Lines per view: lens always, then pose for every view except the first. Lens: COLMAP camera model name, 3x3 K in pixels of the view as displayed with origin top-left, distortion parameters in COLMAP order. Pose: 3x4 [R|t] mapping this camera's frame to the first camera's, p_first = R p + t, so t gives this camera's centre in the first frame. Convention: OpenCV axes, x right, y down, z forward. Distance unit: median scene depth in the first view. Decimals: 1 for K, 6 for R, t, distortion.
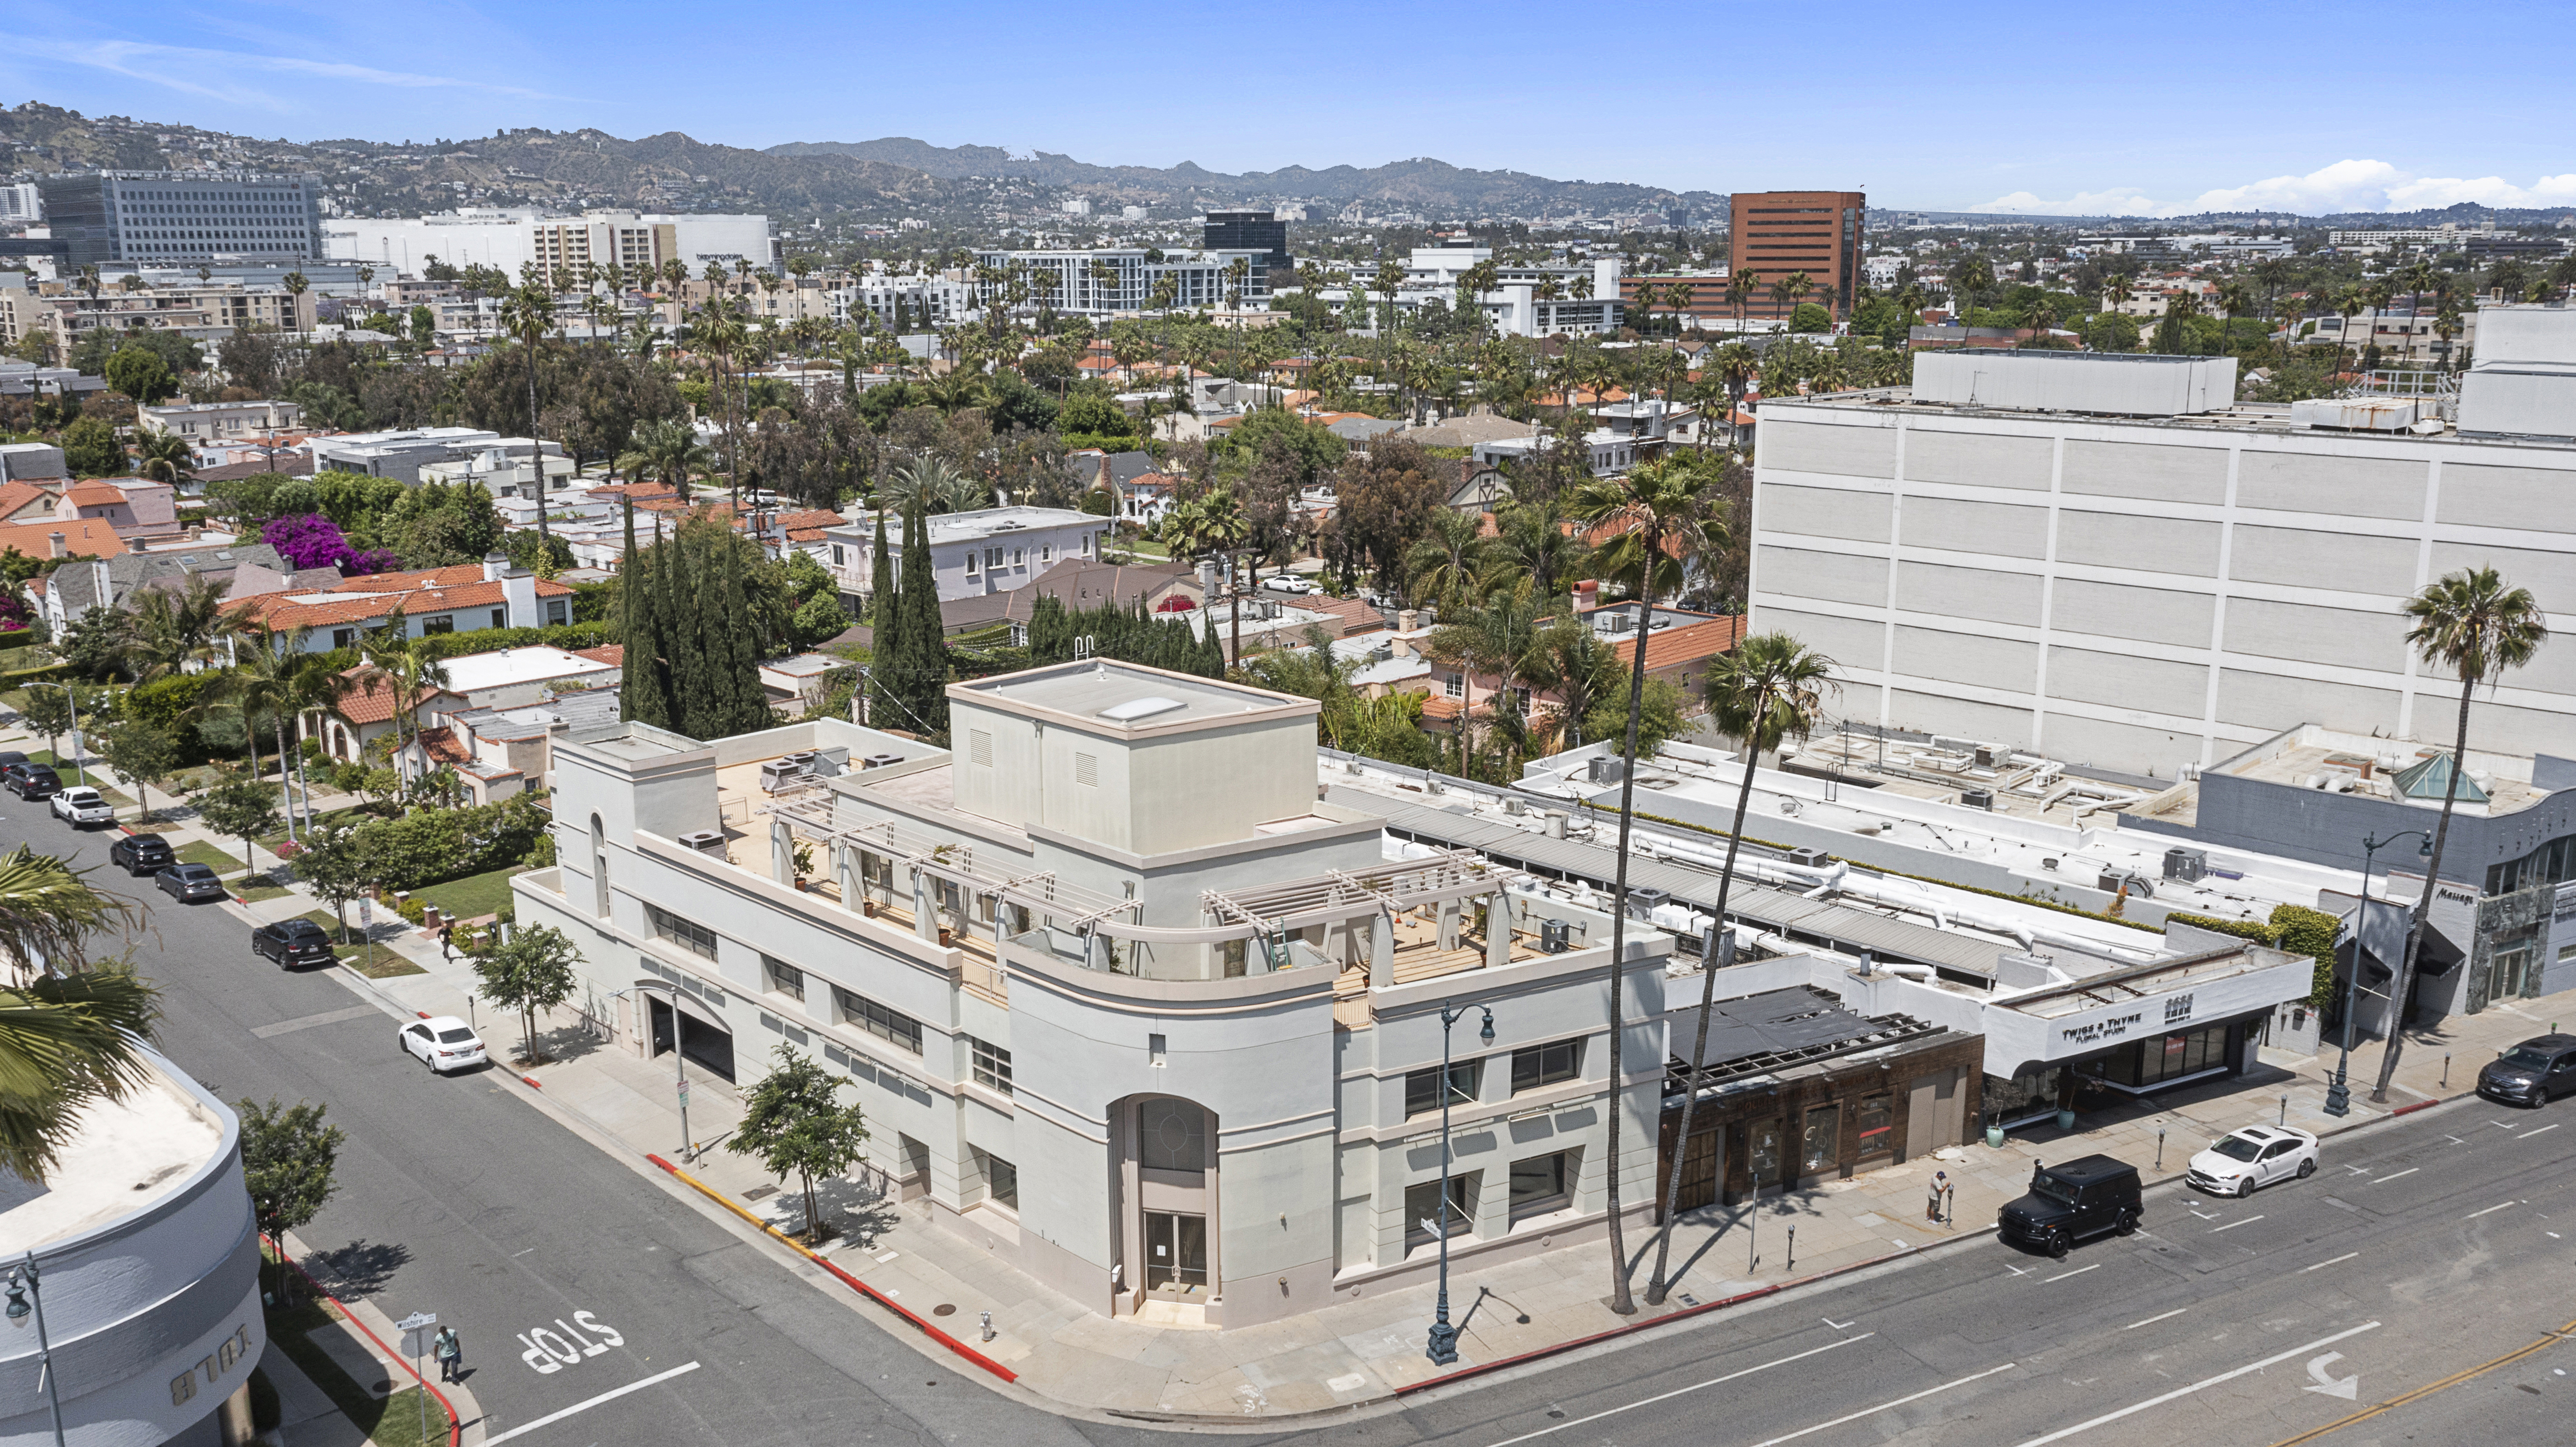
lens RADIAL K [[2061.6, 0, 1288.0], [0, 2061.6, 723.5], [0, 0, 1]] dist [-0.021995, 0.004285]
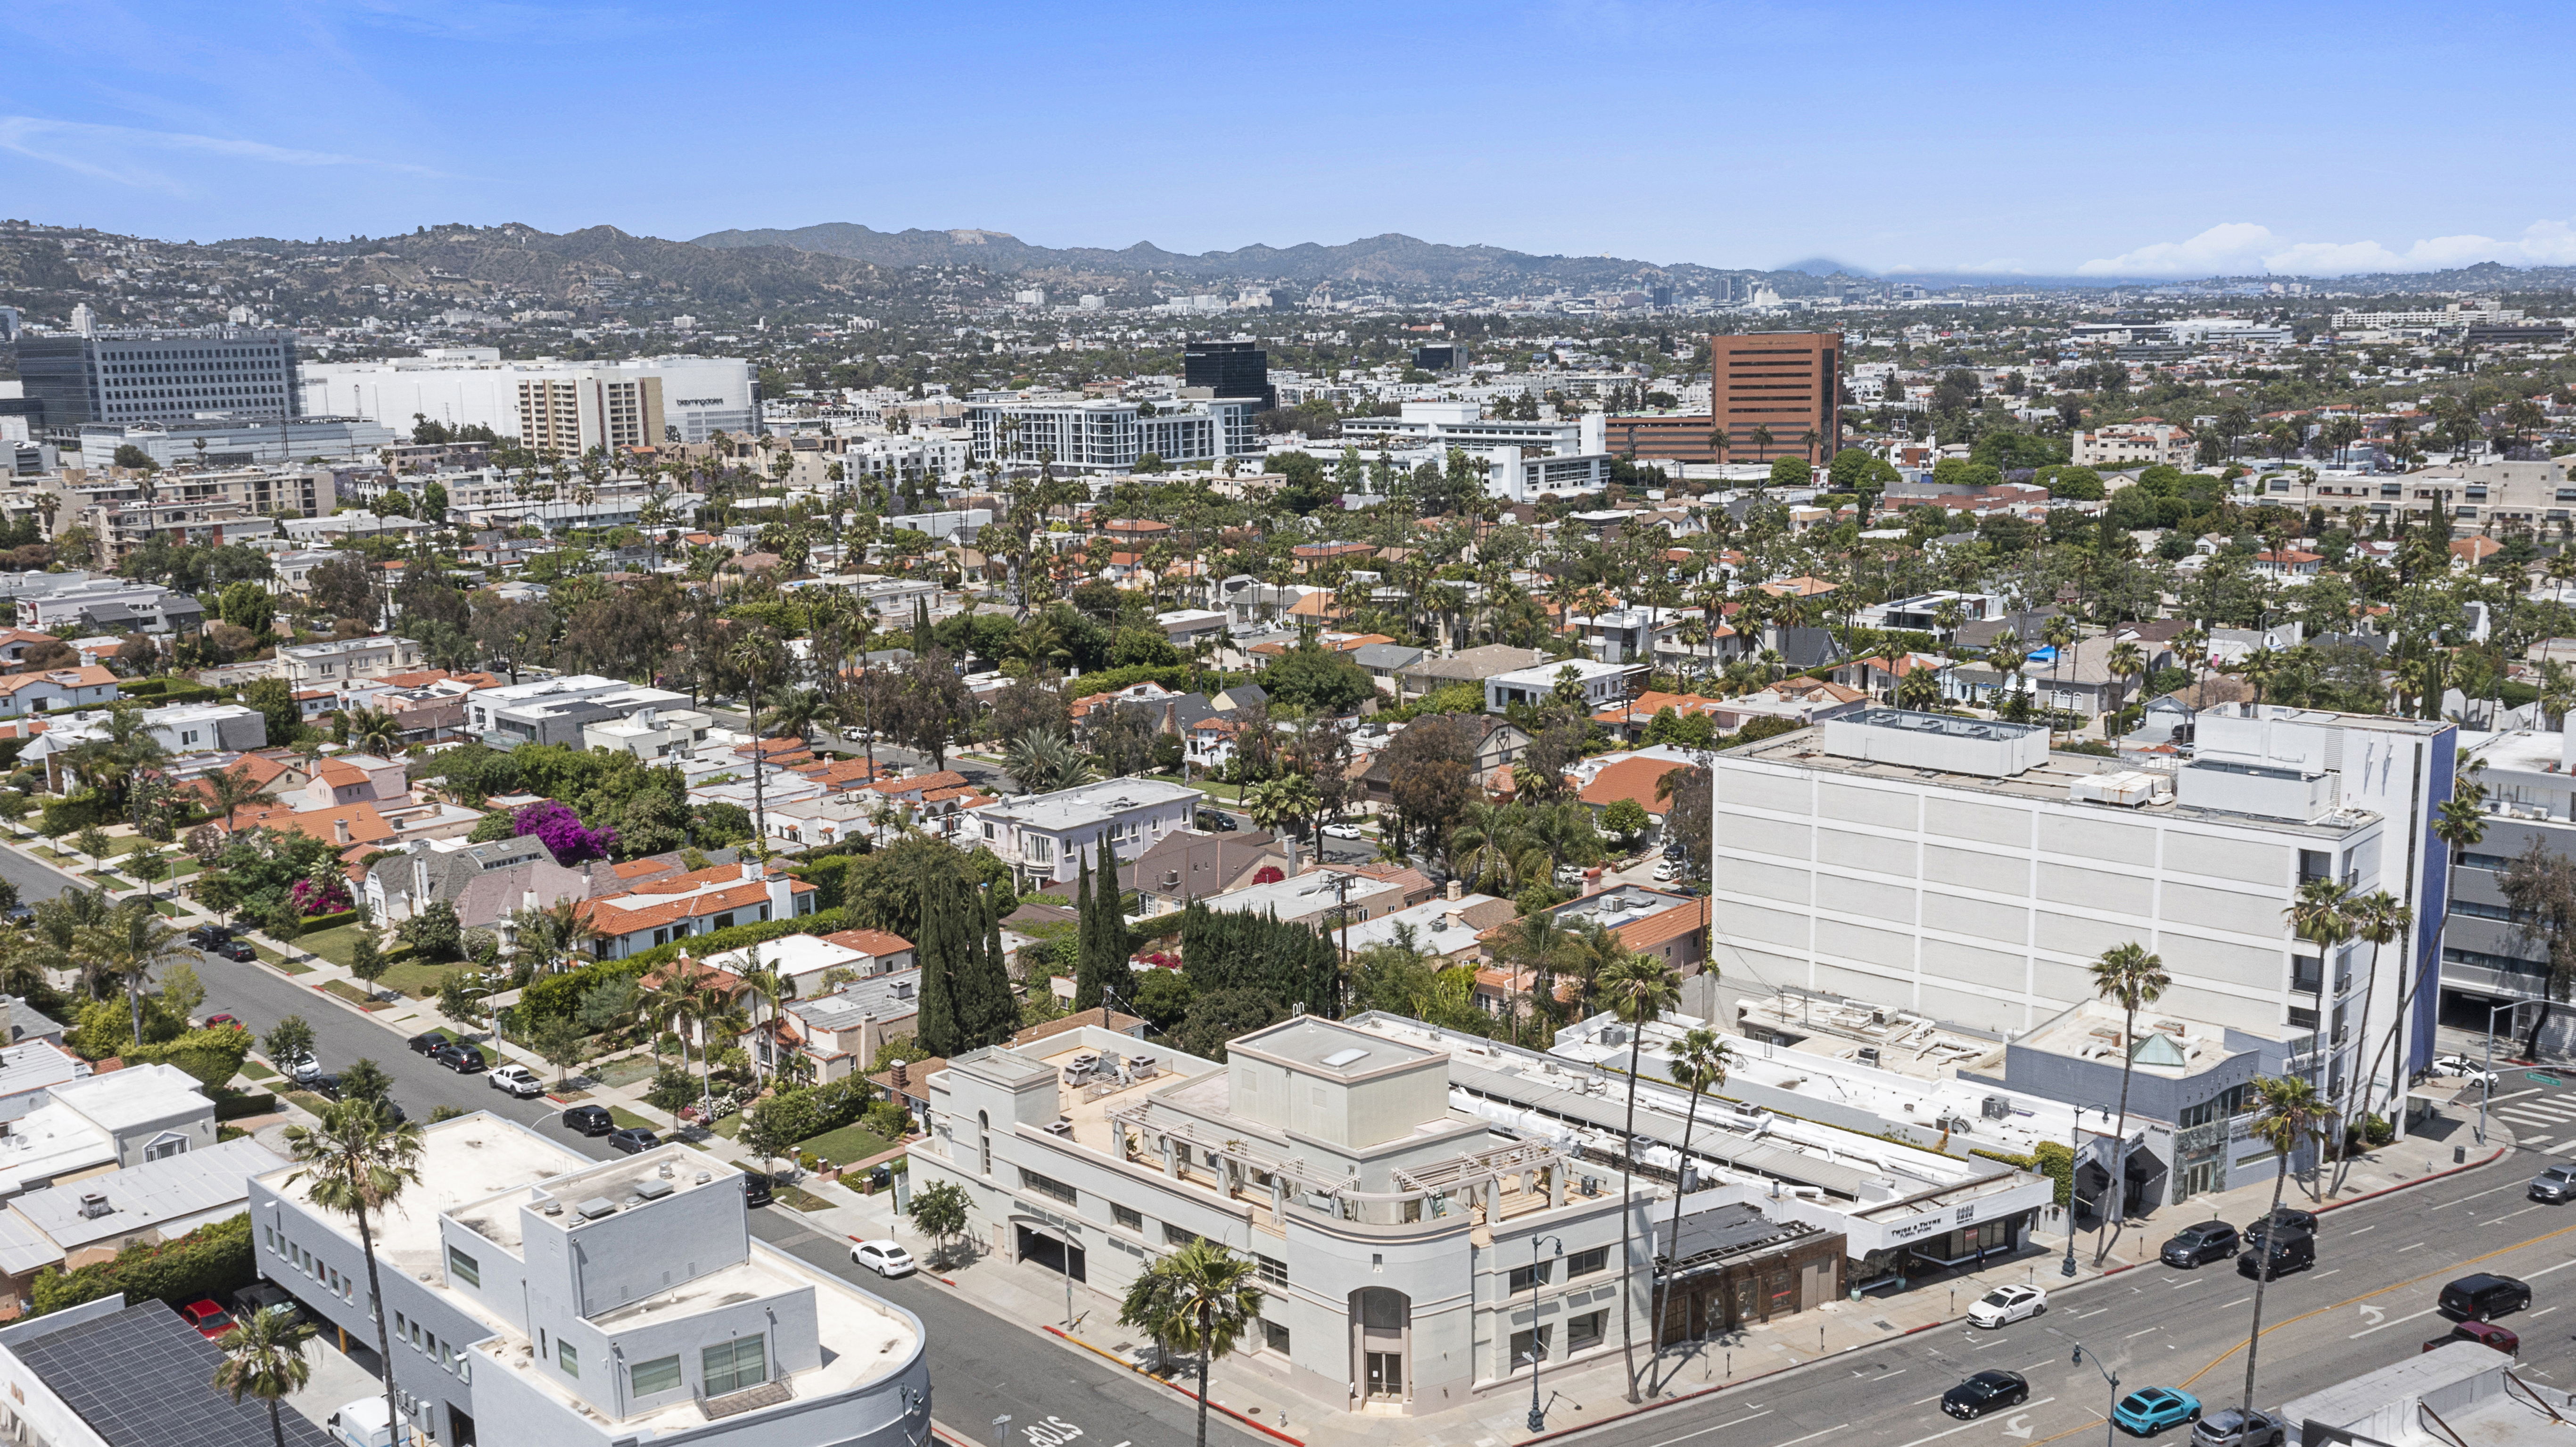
lens RADIAL K [[2228.0, 0, 1288.0], [0, 2228.0, 723.5], [0, 0, 1]] dist [-0.024583, 0.011811]
pose [[0.999693, -0.020035, 0.014598, -0.097079], [0.020697, 0.998694, -0.046703, -0.137959], [-0.013643, 0.046991, 0.998802, -0.599361]]
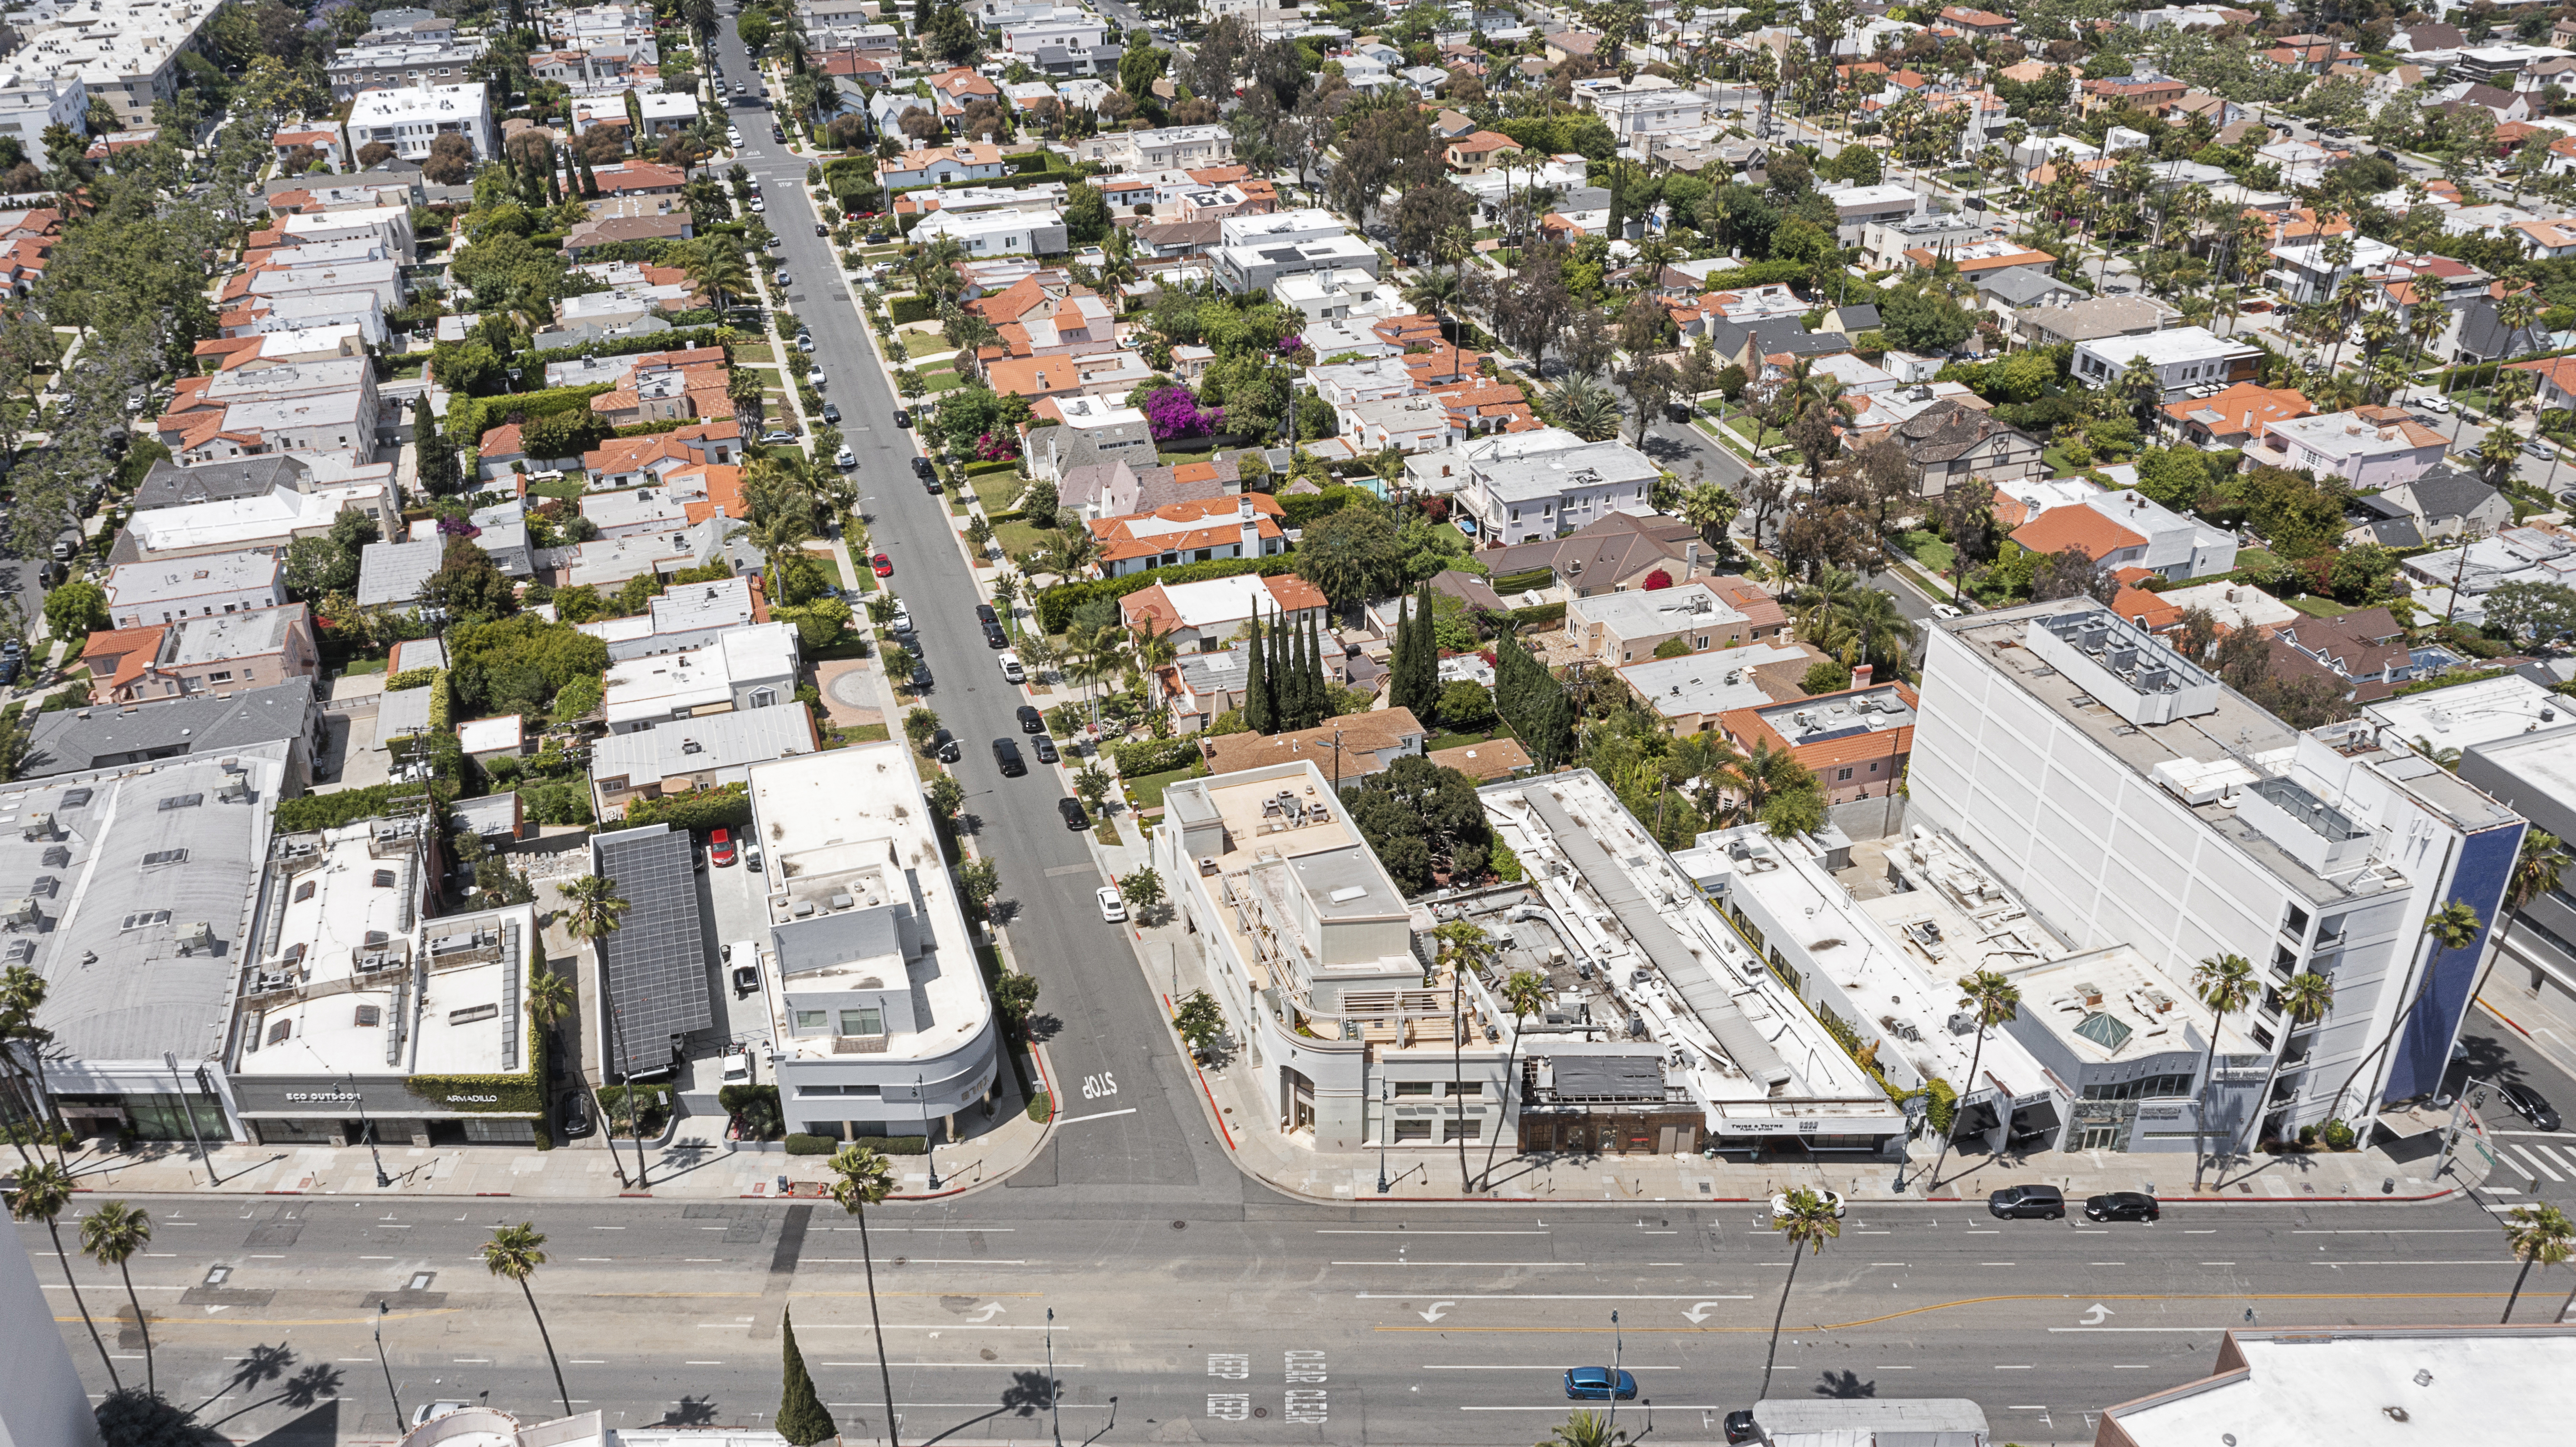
lens RADIAL K [[2061.6, 0, 1288.0], [0, 2061.6, 723.5], [0, 0, 1]] dist [-0.021995, 0.004285]
pose [[0.887102, 0.219111, -0.406252, 0.544765], [-0.092646, 0.946758, 0.308327, -0.633473], [0.452180, -0.235880, 0.860171, -0.703863]]
